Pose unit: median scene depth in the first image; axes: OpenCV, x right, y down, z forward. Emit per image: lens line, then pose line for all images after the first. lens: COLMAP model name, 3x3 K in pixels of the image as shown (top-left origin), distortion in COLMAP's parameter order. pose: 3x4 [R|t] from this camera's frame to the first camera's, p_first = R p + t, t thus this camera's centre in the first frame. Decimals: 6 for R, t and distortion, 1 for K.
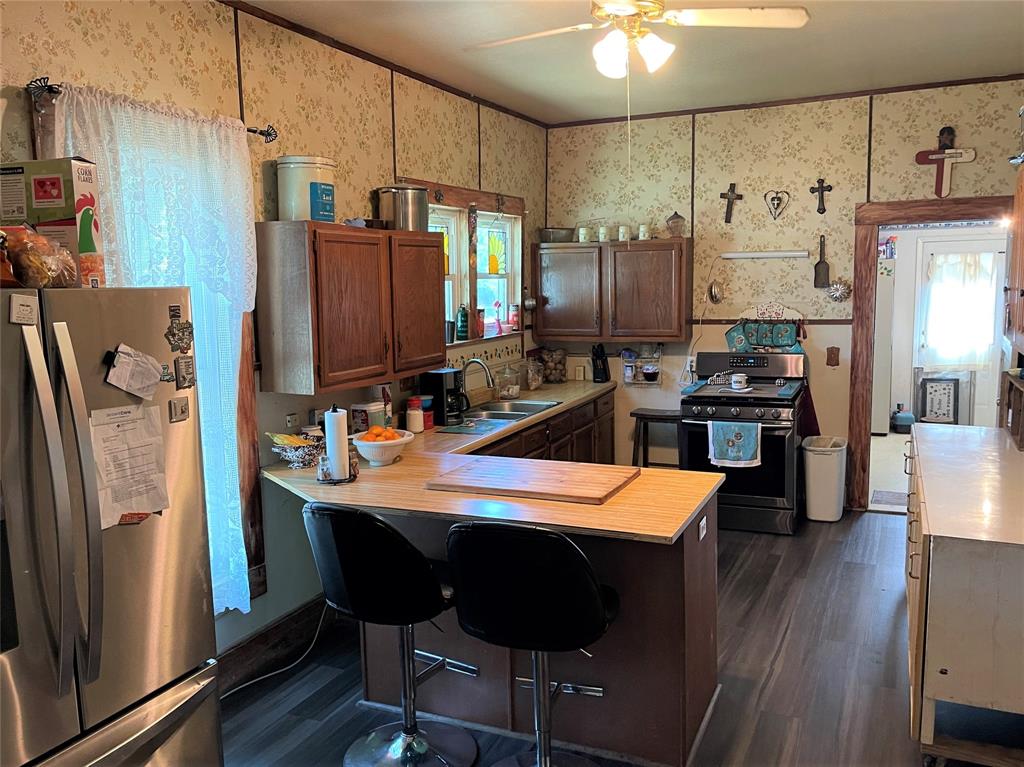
lens RADIAL K [[844.3, 0, 510.0], [0, 844.3, 388.8], [0, 0, 1]] dist [0.076855, -0.155750]
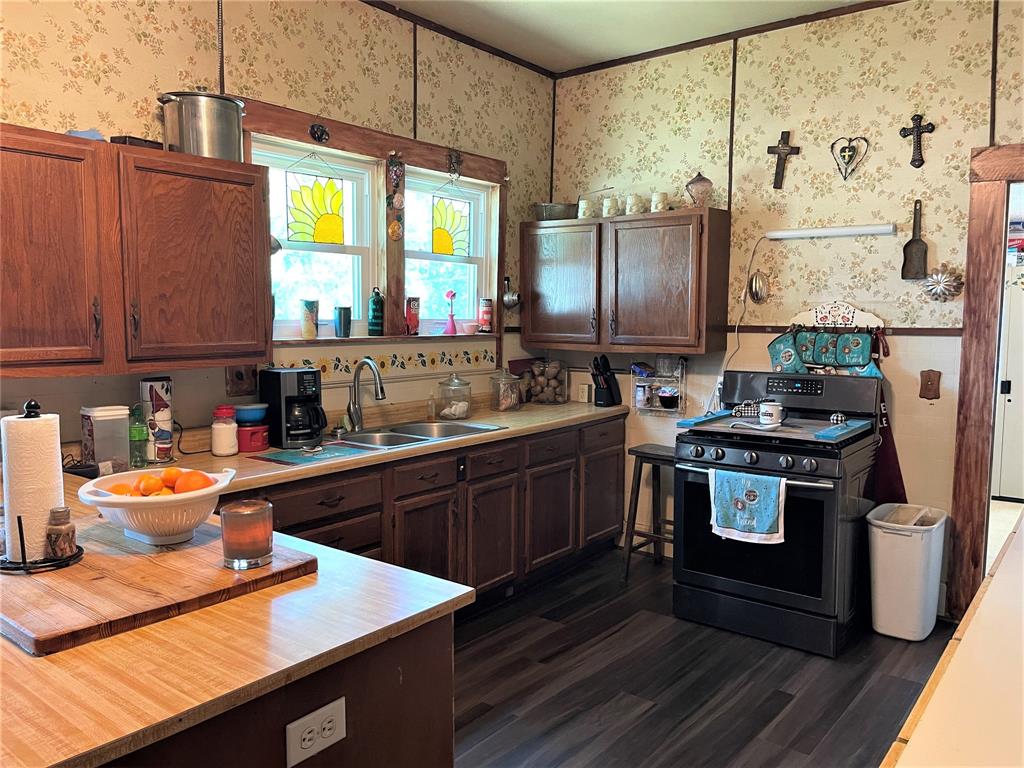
lens RADIAL K [[767.0, 0, 515.1], [0, 767.0, 389.3], [0, 0, 1]] dist [0.074977, -0.106966]
pose [[0.969382, 0.050523, -0.240303, 0.213656], [-0.058752, 0.997902, -0.027200, 0.000654], [0.238424, 0.040486, 0.970317, 0.342277]]
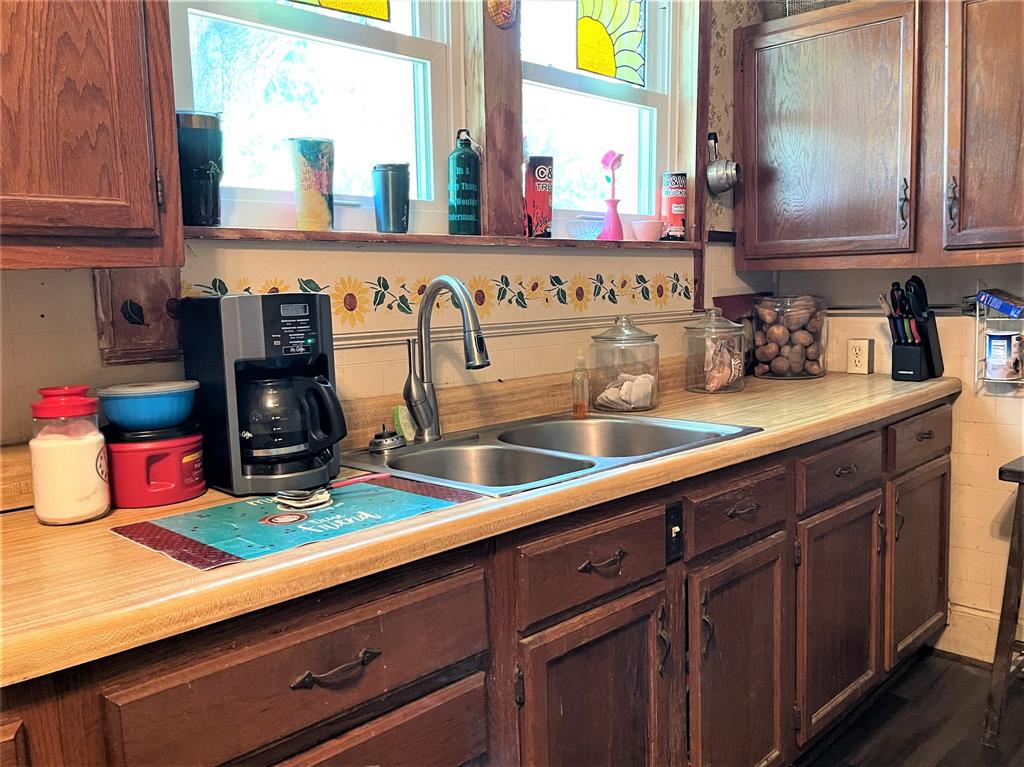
lens RADIAL K [[844.3, 0, 510.0], [0, 844.3, 388.8], [0, 0, 1]] dist [0.076855, -0.155750]
pose [[0.930488, 0.038881, -0.364253, 0.085706], [-0.042124, 0.999112, -0.000959, 0.004871], [0.363893, 0.016236, 0.931299, 0.630749]]
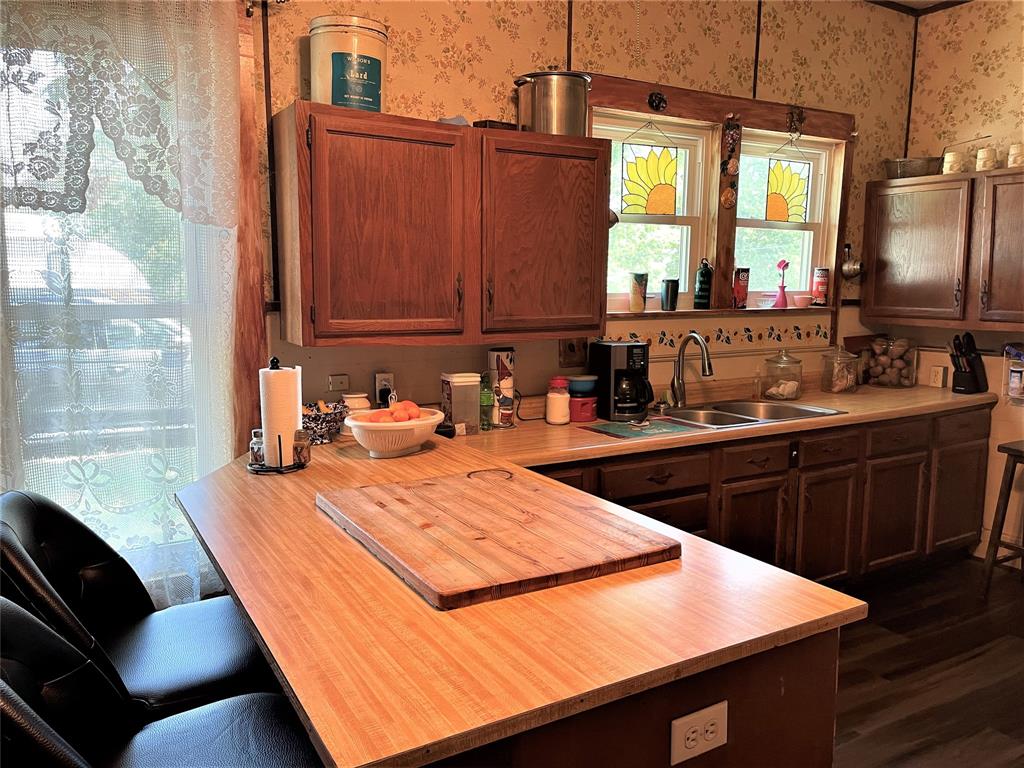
lens RADIAL K [[764.0, 0, 512.0], [0, 764.0, 384.0], [0, 0, 1]] dist [0.074174, -0.112543]
pose [[0.811786, 0.099223, -0.575463, 0.182506], [-0.098063, 0.994628, 0.033163, -0.000096], [0.575662, 0.029510, 0.817155, 0.344992]]
